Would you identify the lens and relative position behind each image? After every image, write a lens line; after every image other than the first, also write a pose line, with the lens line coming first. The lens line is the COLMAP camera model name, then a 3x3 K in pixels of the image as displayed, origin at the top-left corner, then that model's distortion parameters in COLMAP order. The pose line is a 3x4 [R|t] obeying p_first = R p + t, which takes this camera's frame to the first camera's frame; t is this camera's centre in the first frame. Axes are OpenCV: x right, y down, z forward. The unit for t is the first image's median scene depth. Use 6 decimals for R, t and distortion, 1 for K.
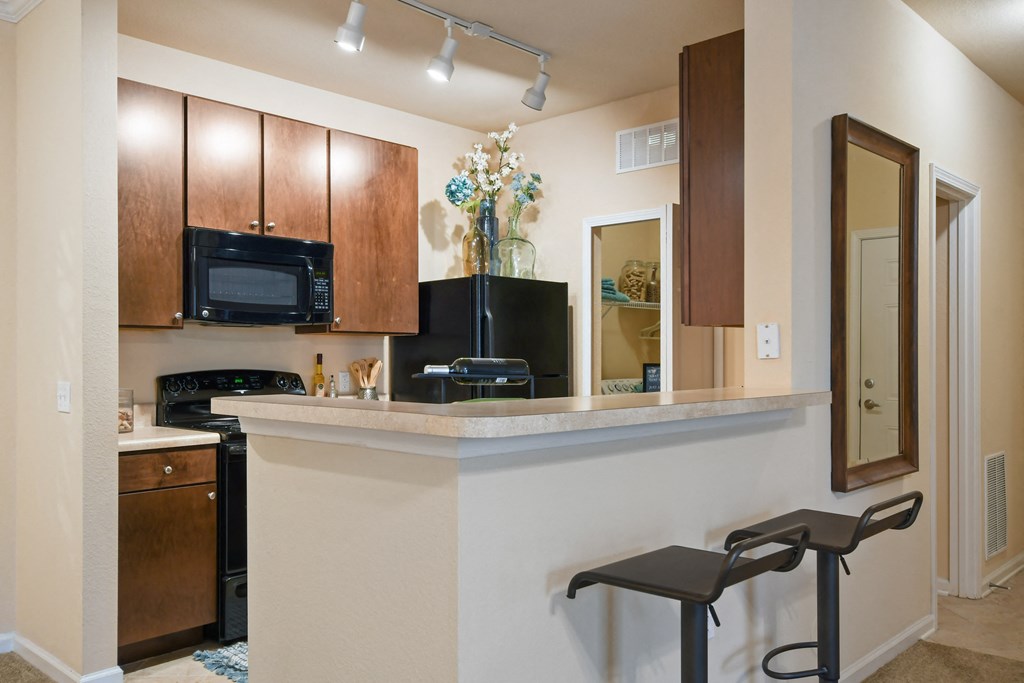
lens RADIAL K [[834.5, 0, 511.8], [0, 834.5, 358.6], [0, 0, 1]] dist [0.005053, 0.000152]
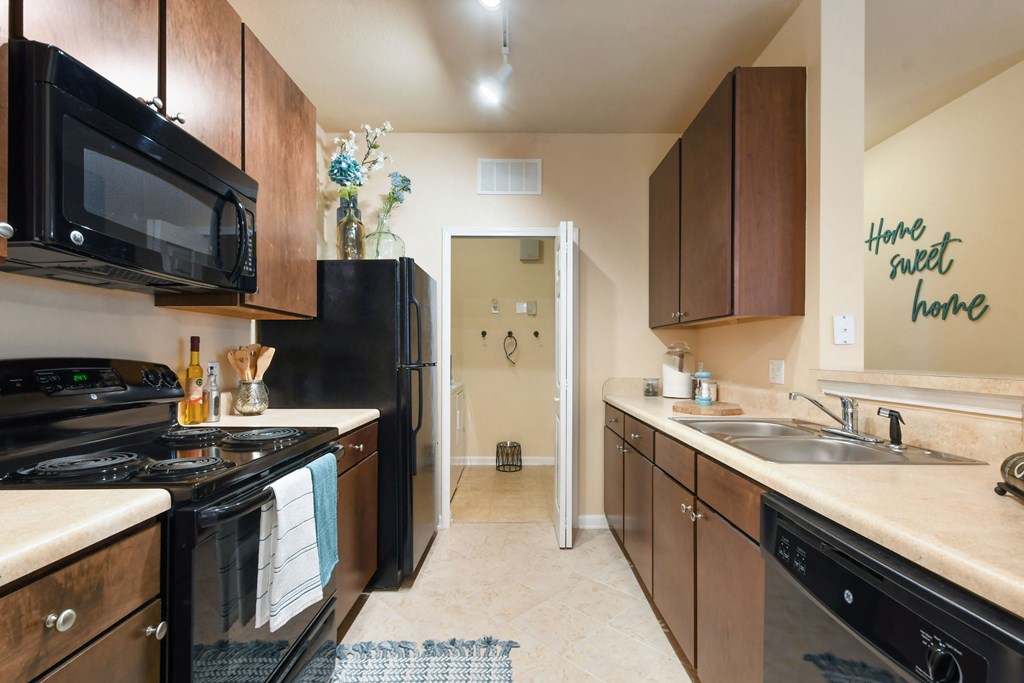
lens RADIAL K [[455.9, 0, 514.9], [0, 455.9, 353.9], [0, 0, 1]] dist [-0.000045, -0.000213]
pose [[0.726030, 0.005000, 0.687645, -0.302203], [-0.000797, 0.999979, -0.006430, 0.011434], [-0.687662, 0.004120, 0.726019, 0.531169]]
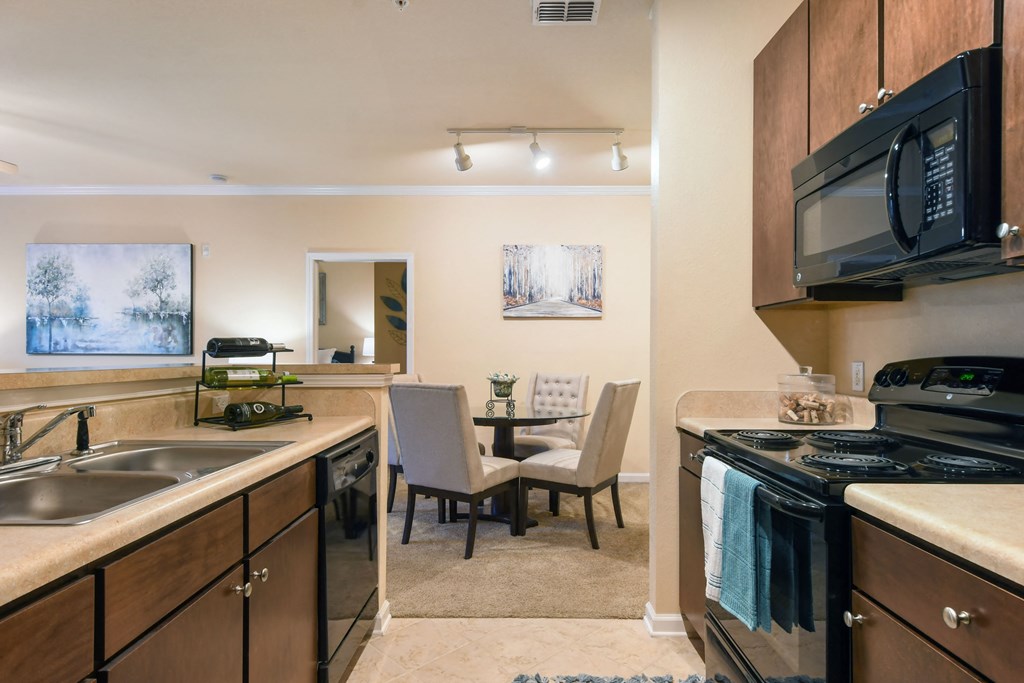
lens RADIAL K [[629.9, 0, 512.2], [0, 629.9, 352.0], [0, 0, 1]] dist [-0.001468, -0.000157]
pose [[-0.732019, 0.000102, -0.681285, 0.149266], [-0.004130, 0.999981, 0.004588, 0.009027], [0.681272, 0.006172, -0.732004, 1.011763]]
